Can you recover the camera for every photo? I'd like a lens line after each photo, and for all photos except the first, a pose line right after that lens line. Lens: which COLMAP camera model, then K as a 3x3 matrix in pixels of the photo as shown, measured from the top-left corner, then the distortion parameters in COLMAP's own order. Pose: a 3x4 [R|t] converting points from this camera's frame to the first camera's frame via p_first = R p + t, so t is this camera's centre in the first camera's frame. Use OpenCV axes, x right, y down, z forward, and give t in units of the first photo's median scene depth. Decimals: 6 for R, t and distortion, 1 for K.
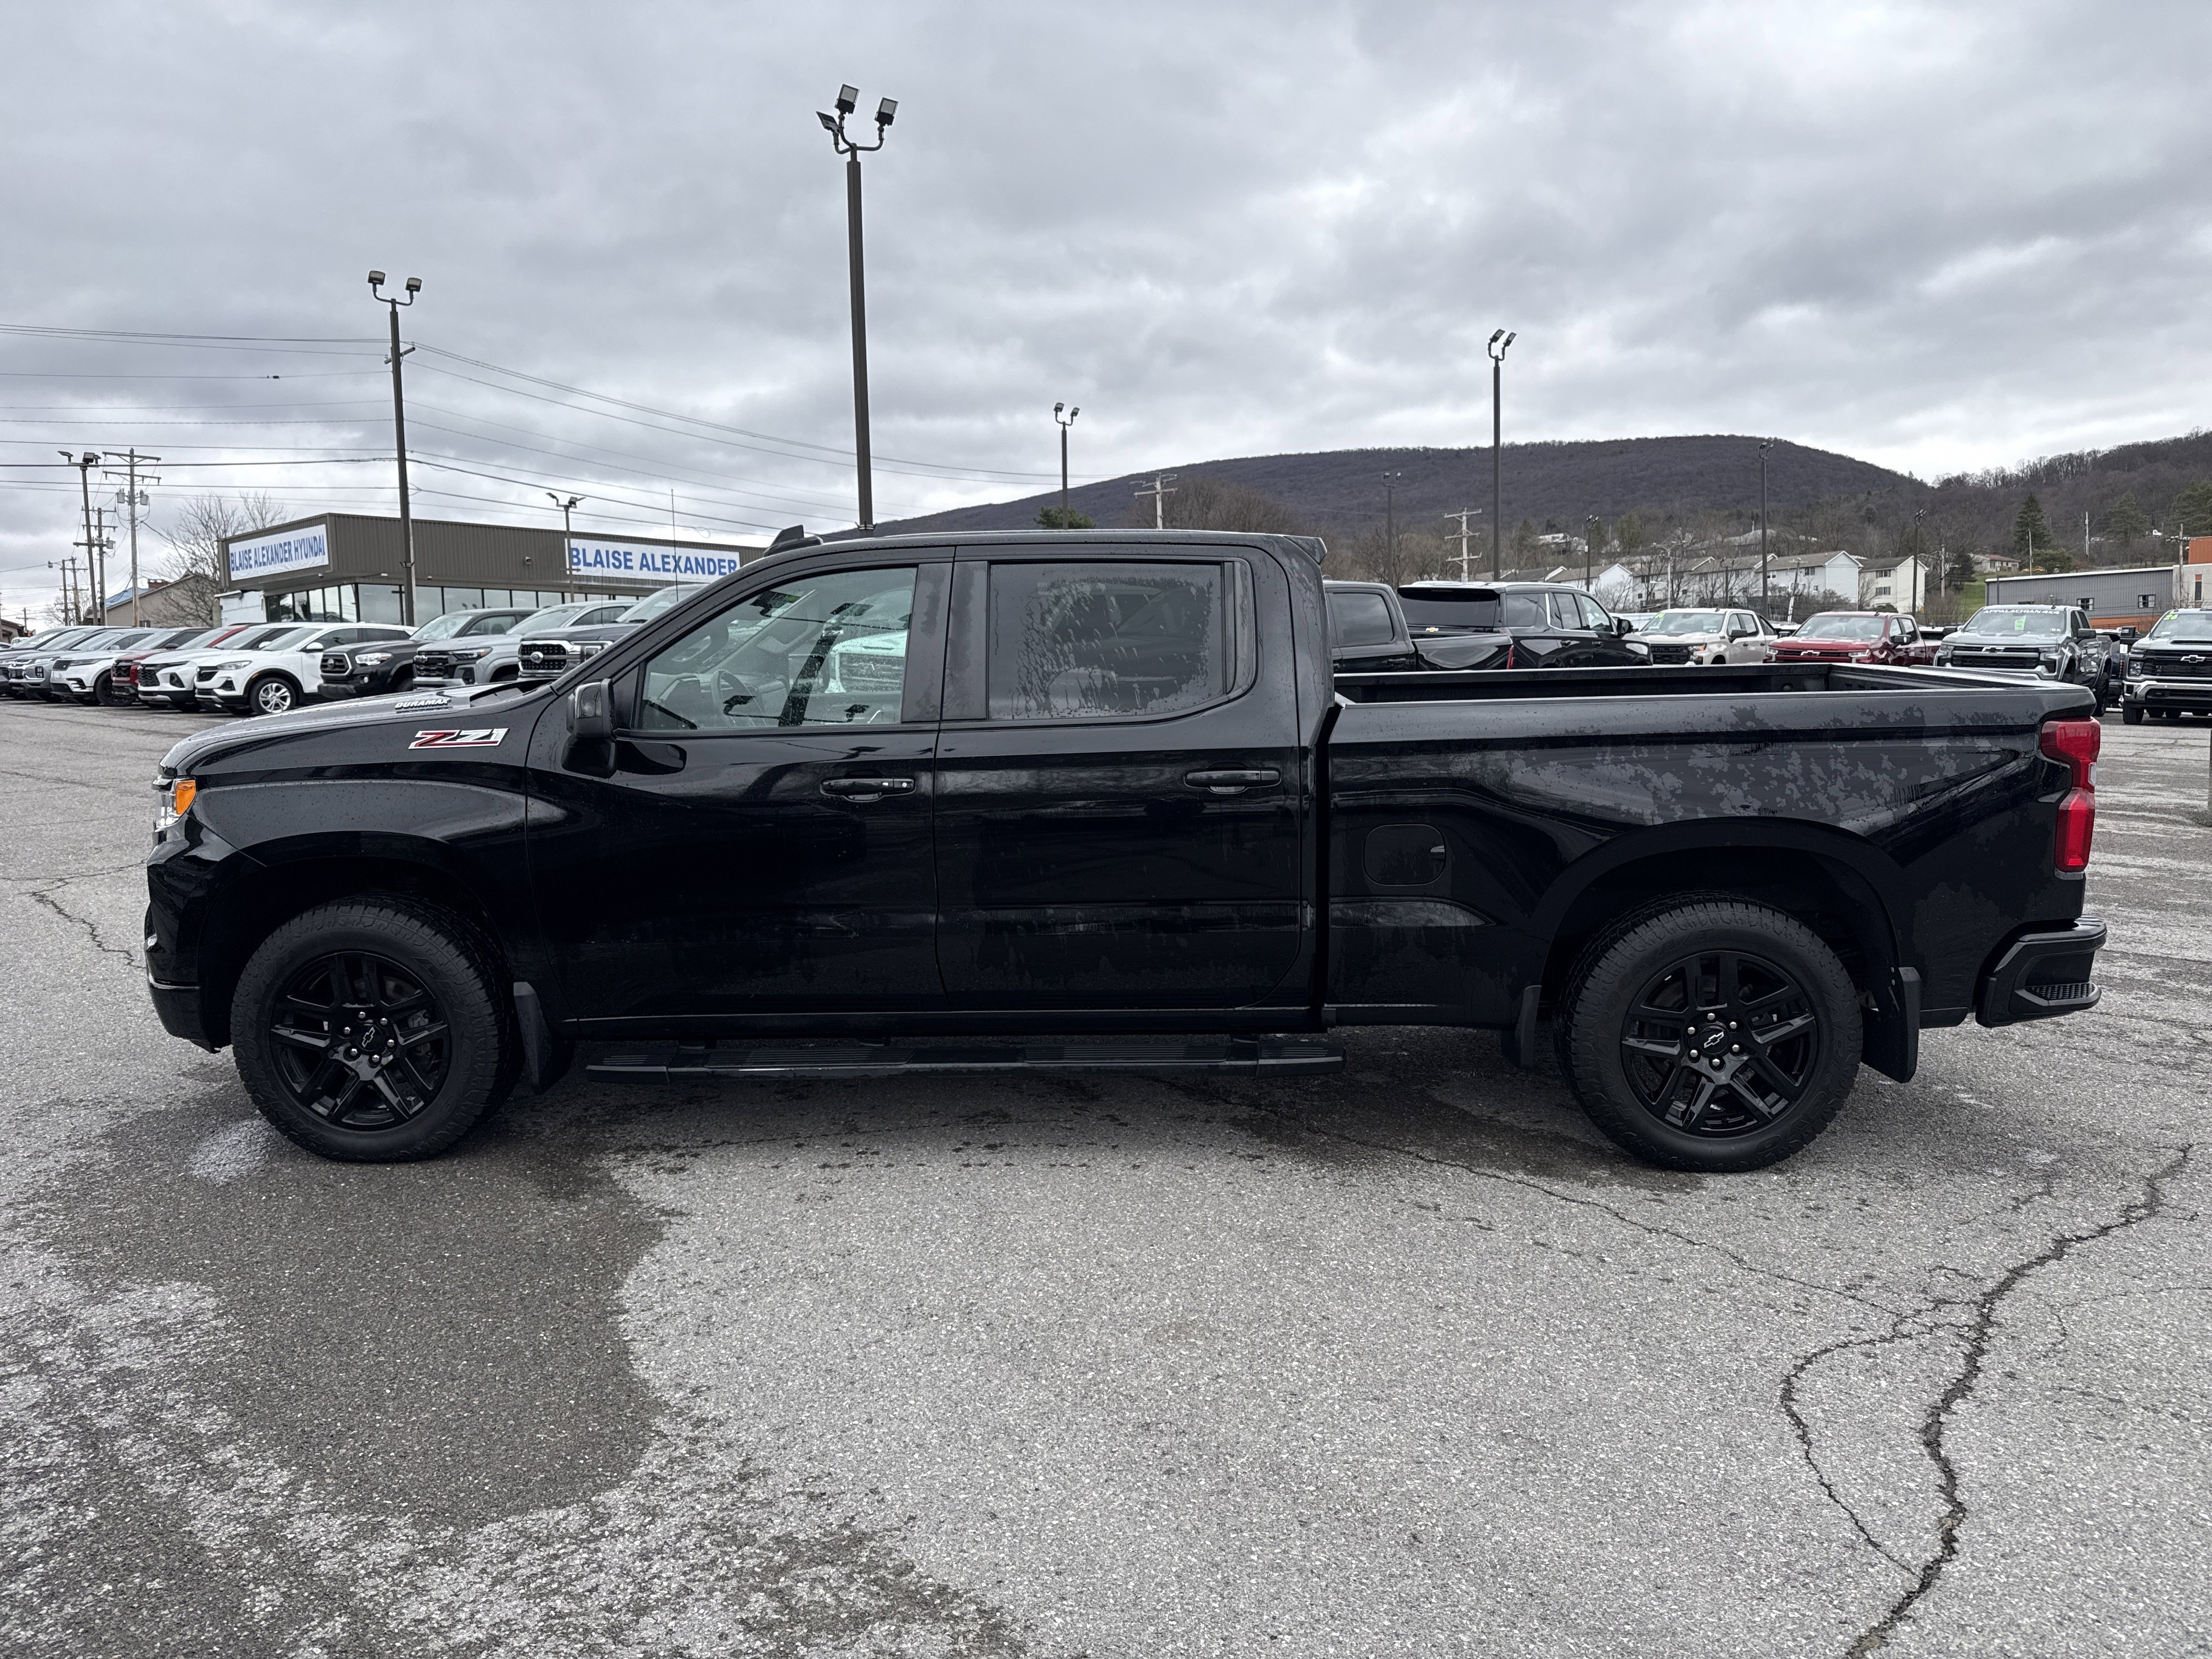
lens RADIAL K [[1502.2, 0, 1106.0], [0, 1502.2, 829.5], [0, 0, 1]] dist [-0.008706, -0.002303]
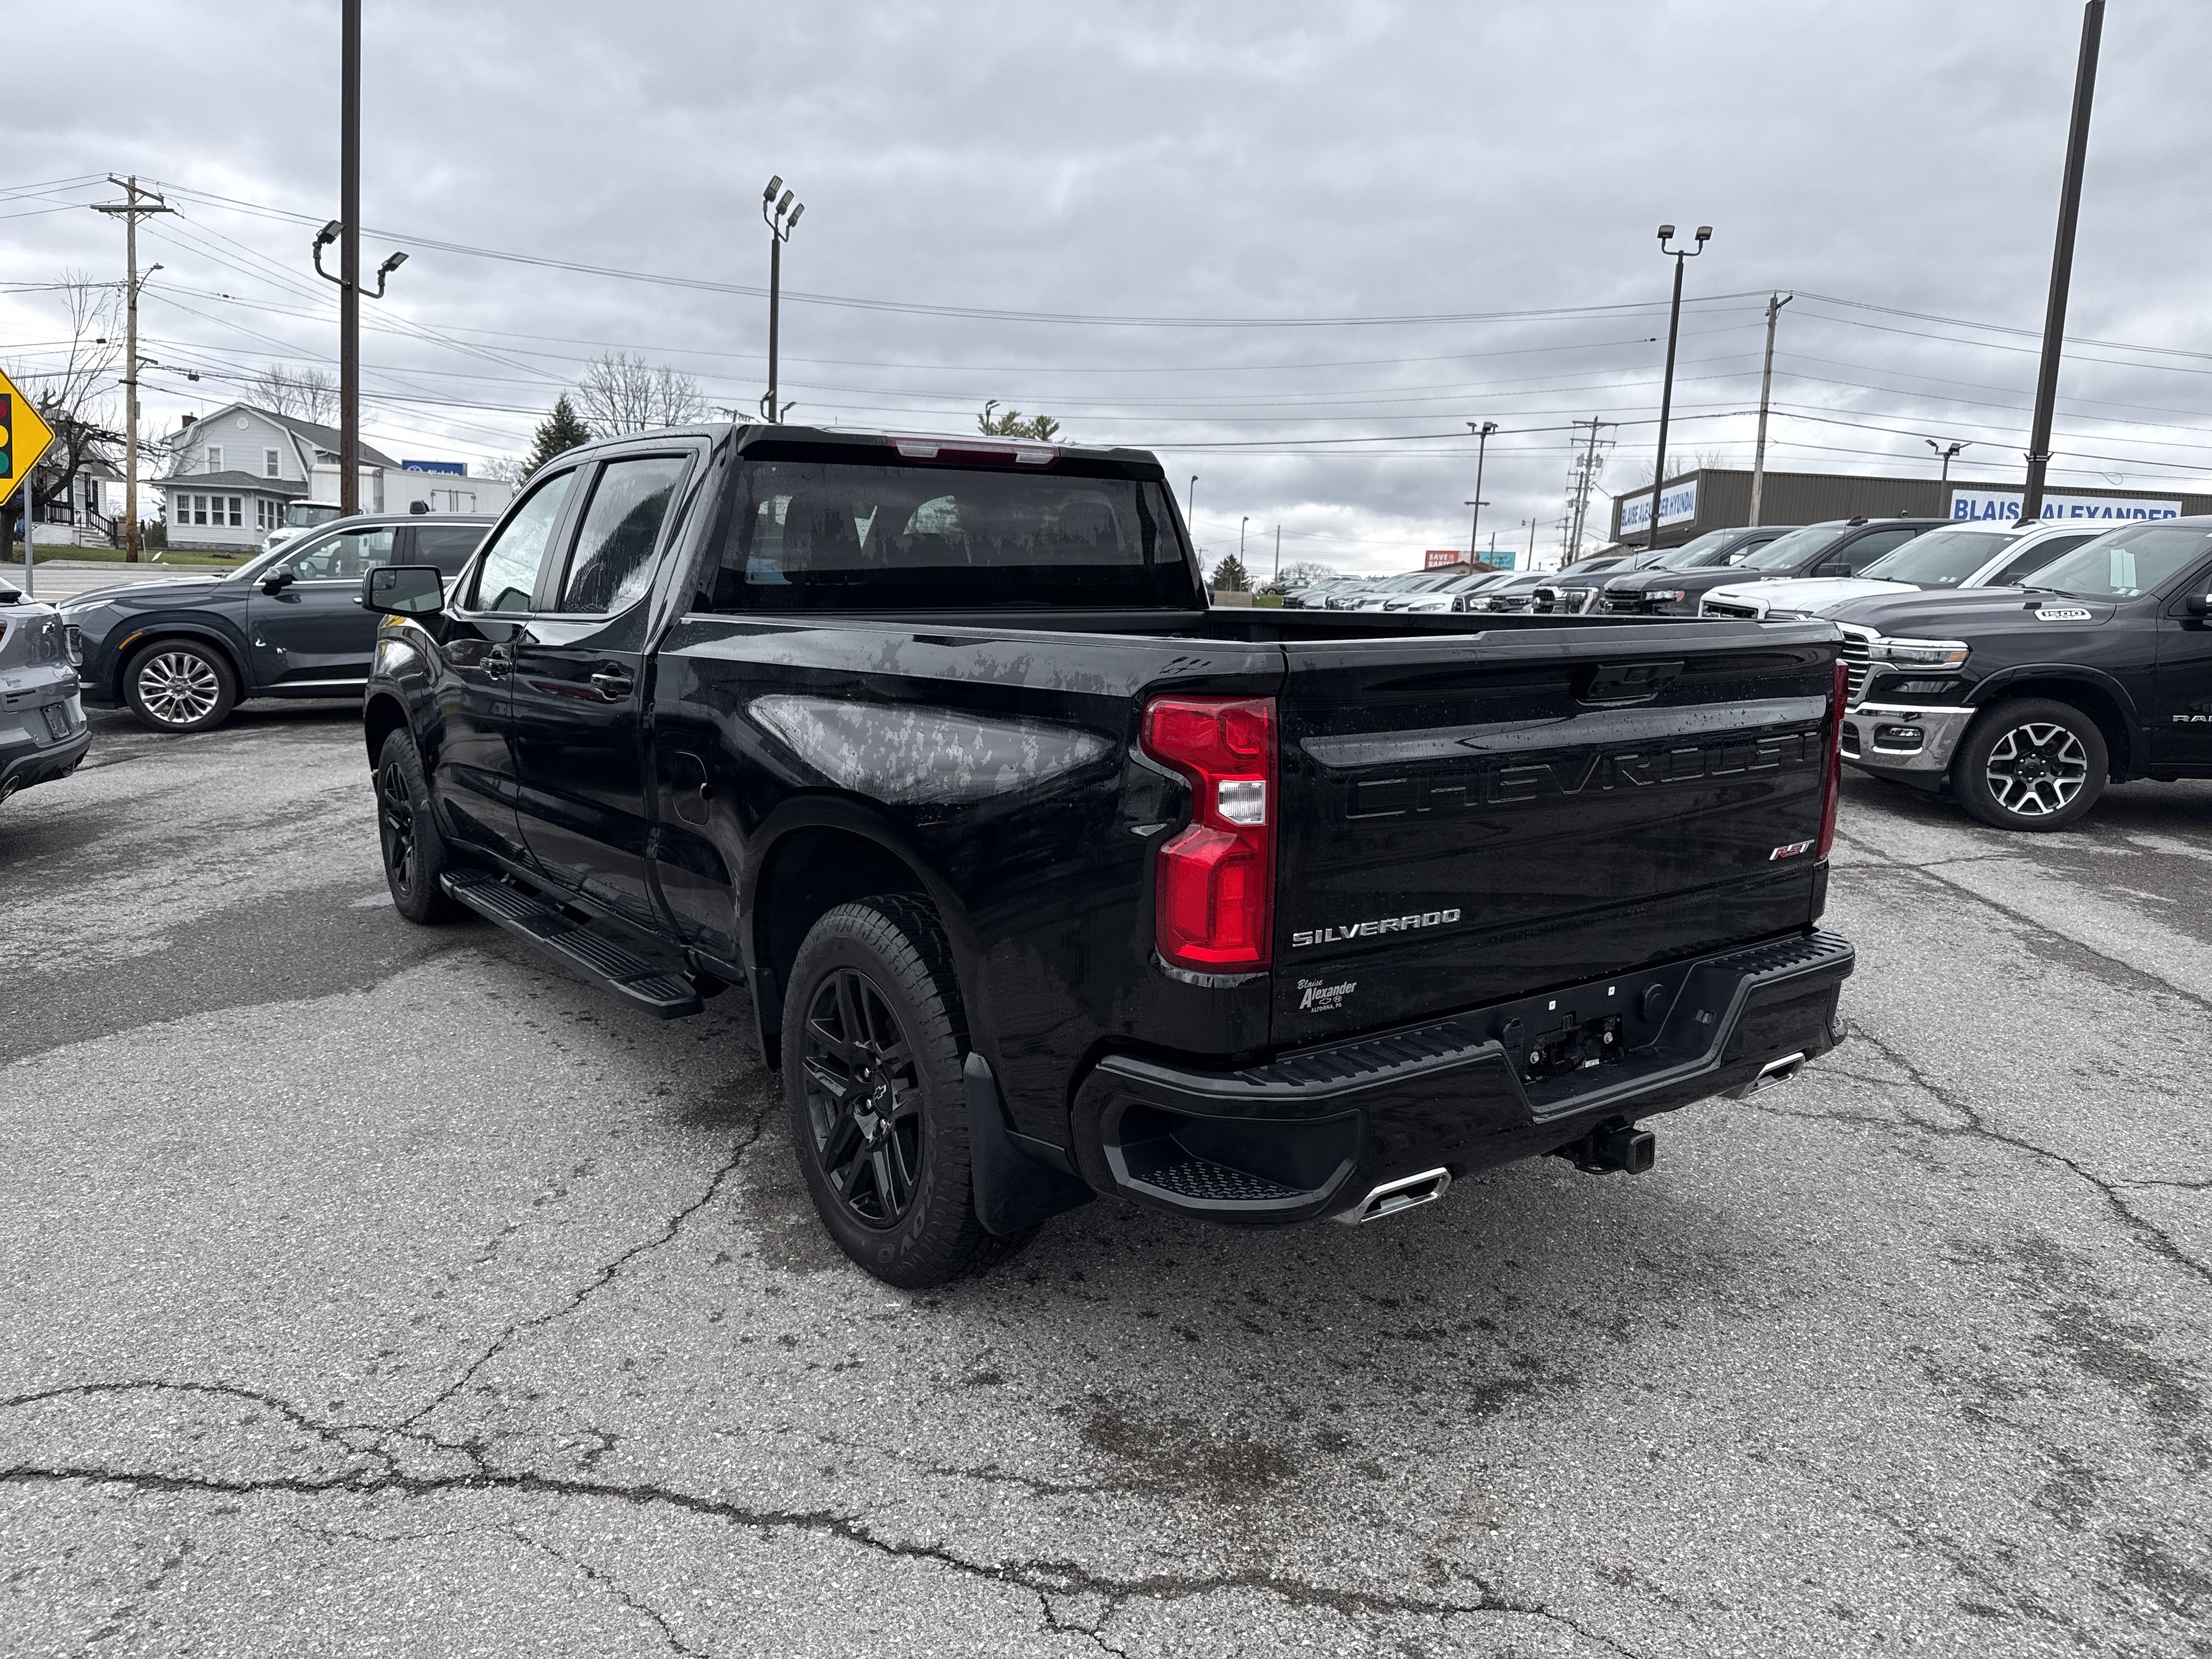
lens RADIAL K [[1535.8, 0, 1168.2], [0, 1535.8, 832.1], [0, 0, 1]] dist [0.006784, -0.008464]
pose [[0.649275, 0.144532, -0.746694, 1.097687], [-0.126654, 0.988615, 0.081229, -0.069808], [0.749934, 0.041832, 0.660189, 0.637651]]
